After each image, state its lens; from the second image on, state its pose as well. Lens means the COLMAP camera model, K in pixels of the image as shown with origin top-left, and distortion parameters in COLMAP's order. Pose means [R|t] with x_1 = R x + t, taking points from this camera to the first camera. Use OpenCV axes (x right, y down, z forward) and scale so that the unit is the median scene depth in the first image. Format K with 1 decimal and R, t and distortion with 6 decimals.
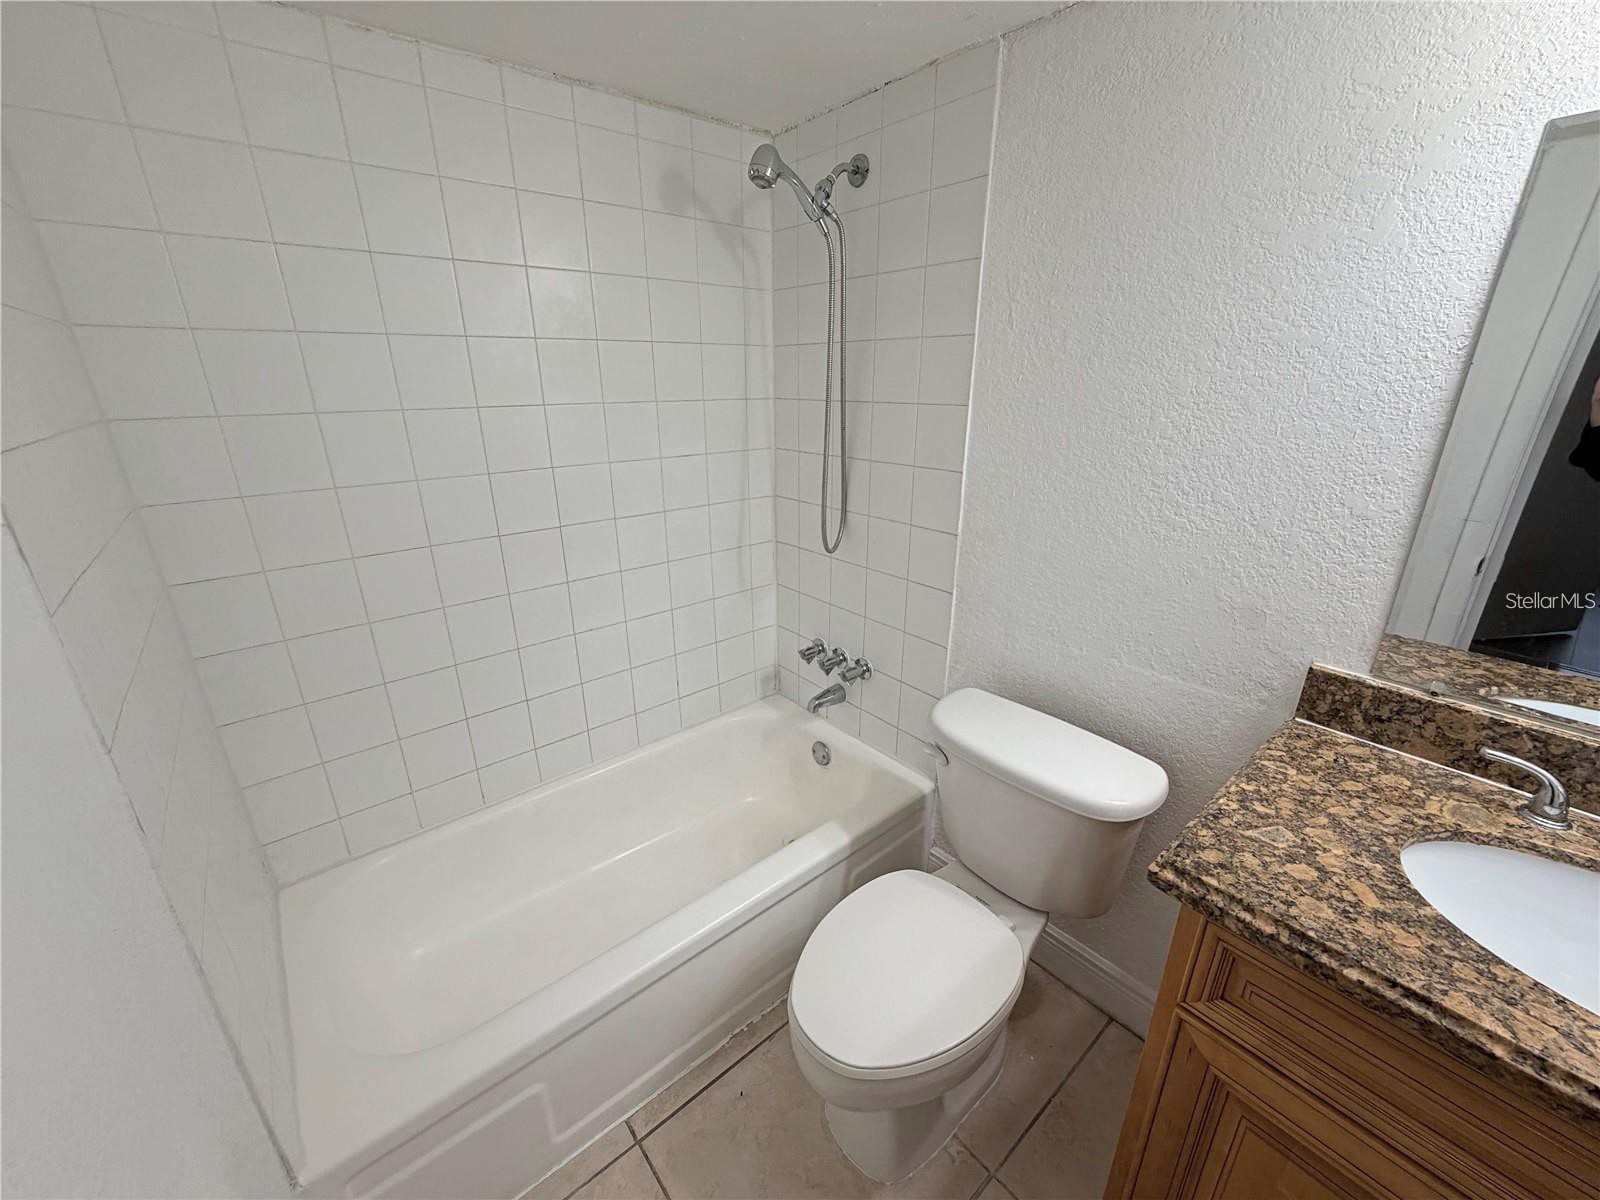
lens RADIAL K [[637.1, 0, 796.6], [0, 637.1, 604.2], [0, 0, 1]] dist [0.000173, -0.000373]
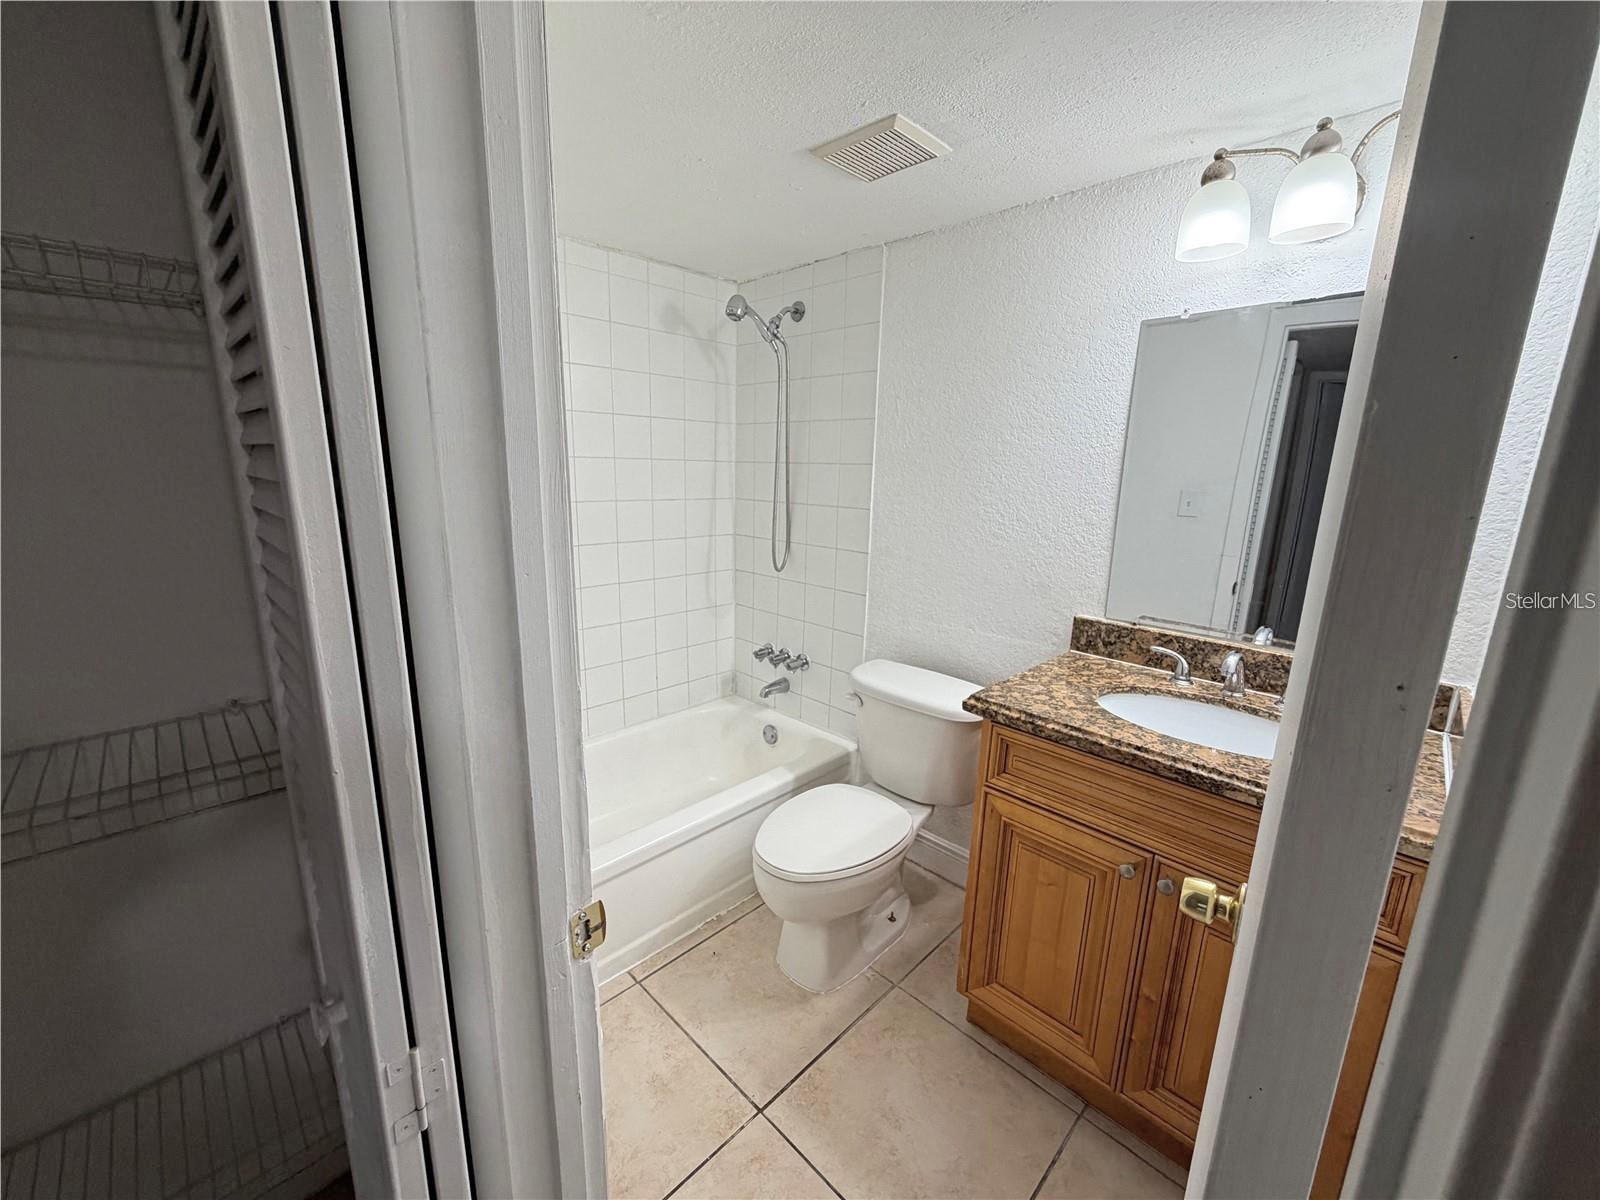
lens RADIAL K [[637.1, 0, 796.4], [0, 637.1, 602.7], [0, 0, 1]] dist [0.000173, -0.000373]
pose [[0.995589, 0.007777, 0.093496, -0.040938], [0.004514, 0.991432, -0.130544, 0.191718], [-0.093710, 0.130390, 0.987024, -0.387437]]
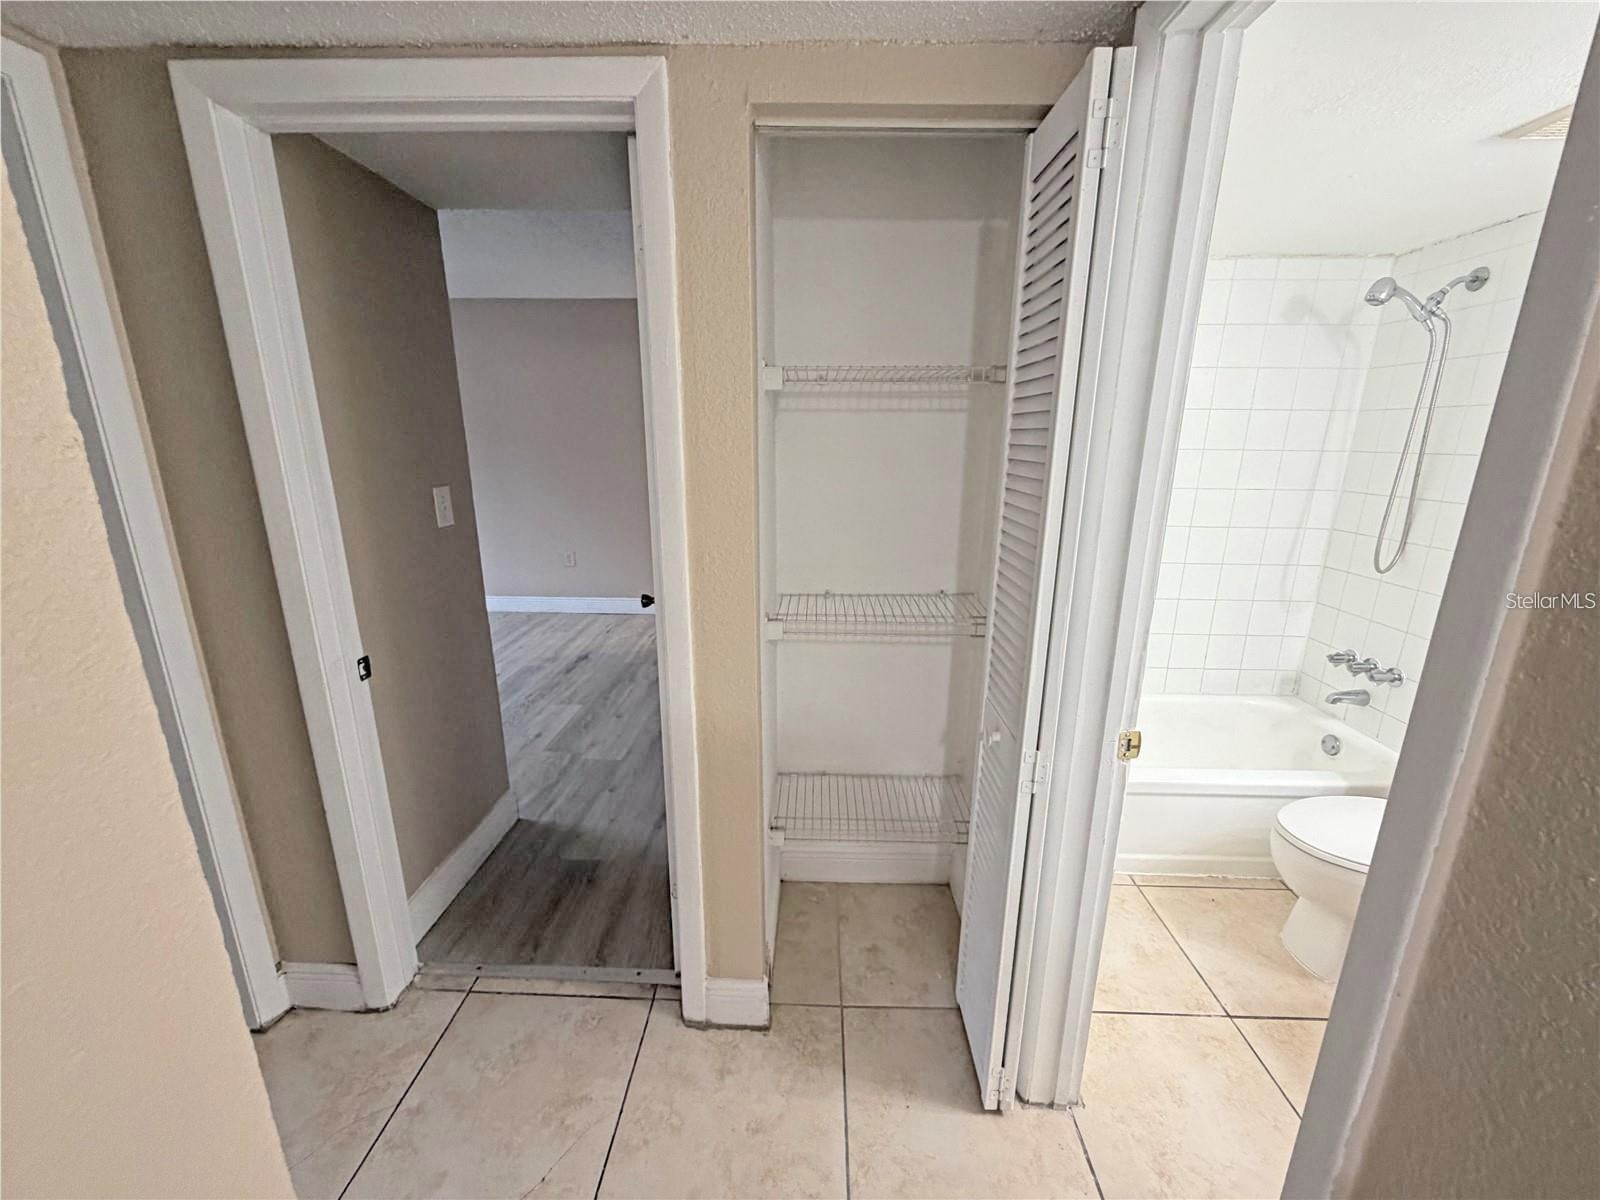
lens RADIAL K [[637.1, 0, 799.3], [0, 637.1, 601.2], [0, 0, 1]] dist [0.000173, -0.000373]
pose [[0.744067, 0.180351, -0.643302, 0.022819], [-0.238538, 0.971126, -0.003644, 0.293230], [0.624070, 0.156163, 0.765604, -0.762636]]
